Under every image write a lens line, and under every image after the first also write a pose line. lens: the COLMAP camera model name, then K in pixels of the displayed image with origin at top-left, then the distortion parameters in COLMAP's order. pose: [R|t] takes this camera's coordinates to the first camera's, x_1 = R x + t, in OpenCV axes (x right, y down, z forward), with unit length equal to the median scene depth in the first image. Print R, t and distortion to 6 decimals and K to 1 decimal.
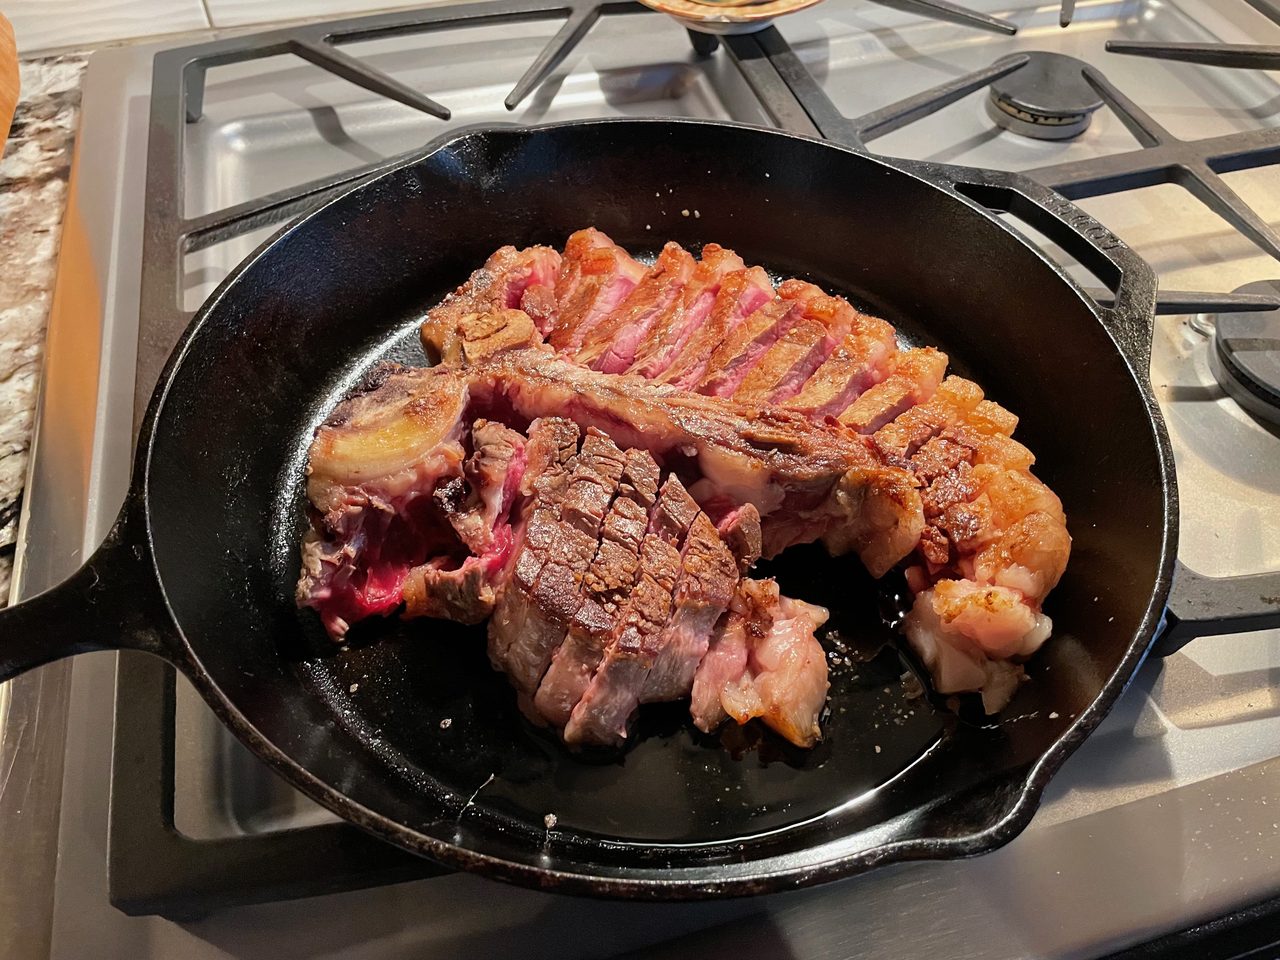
lens RADIAL K [[1023.0, 0, 638.1], [0, 1023.0, 481.5], [0, 0, 1]] dist [0.046707, -0.078306]
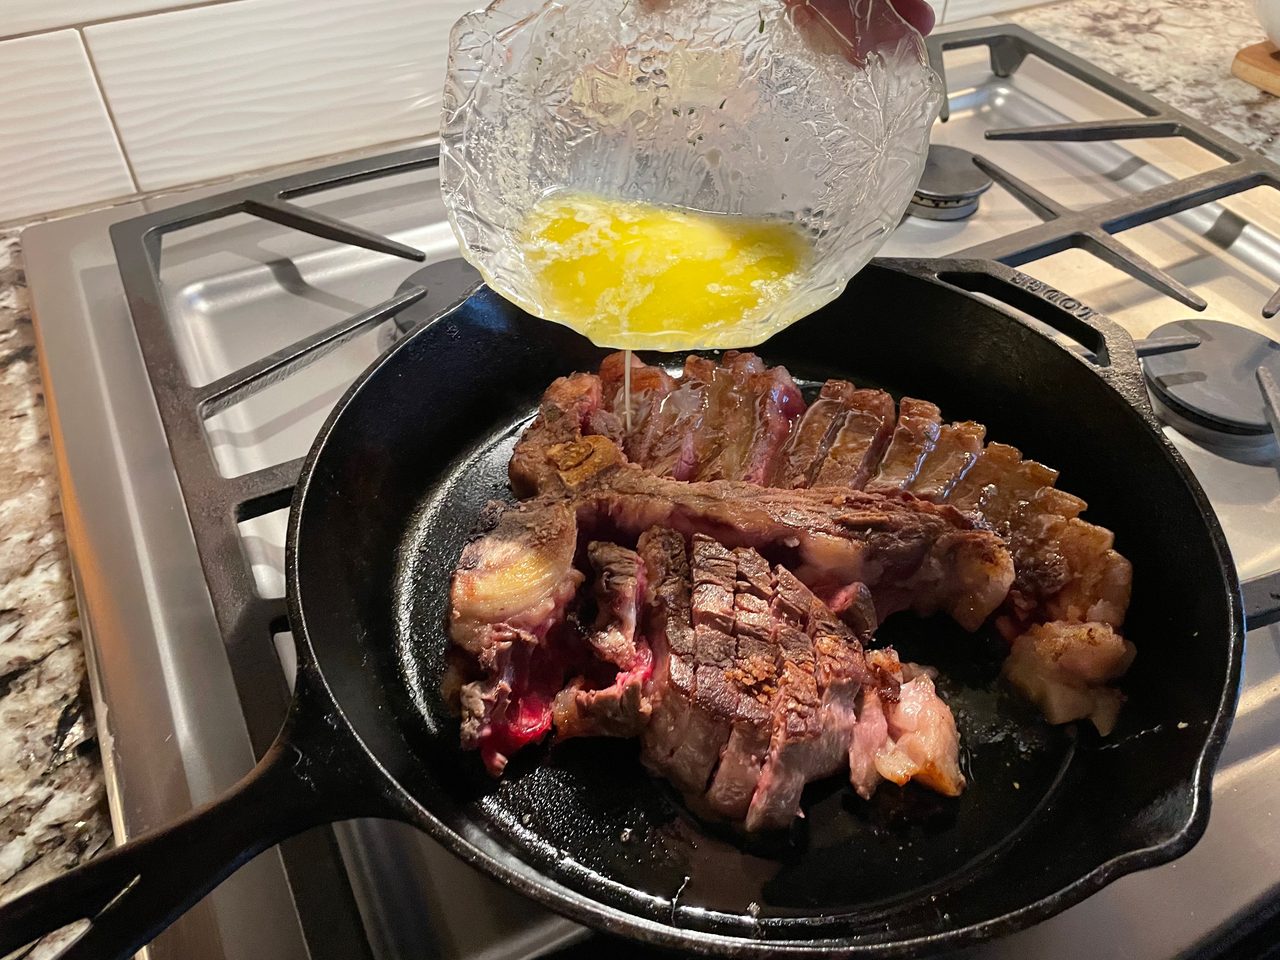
lens RADIAL K [[1023.0, 0, 631.0], [0, 1023.0, 482.8], [0, 0, 1]] dist [0.046707, -0.078306]
pose [[0.978670, -0.138281, 0.151934, -0.261863], [0.150198, 0.986180, -0.069926, -0.039888], [-0.140165, 0.091255, 0.985914, -0.053102]]
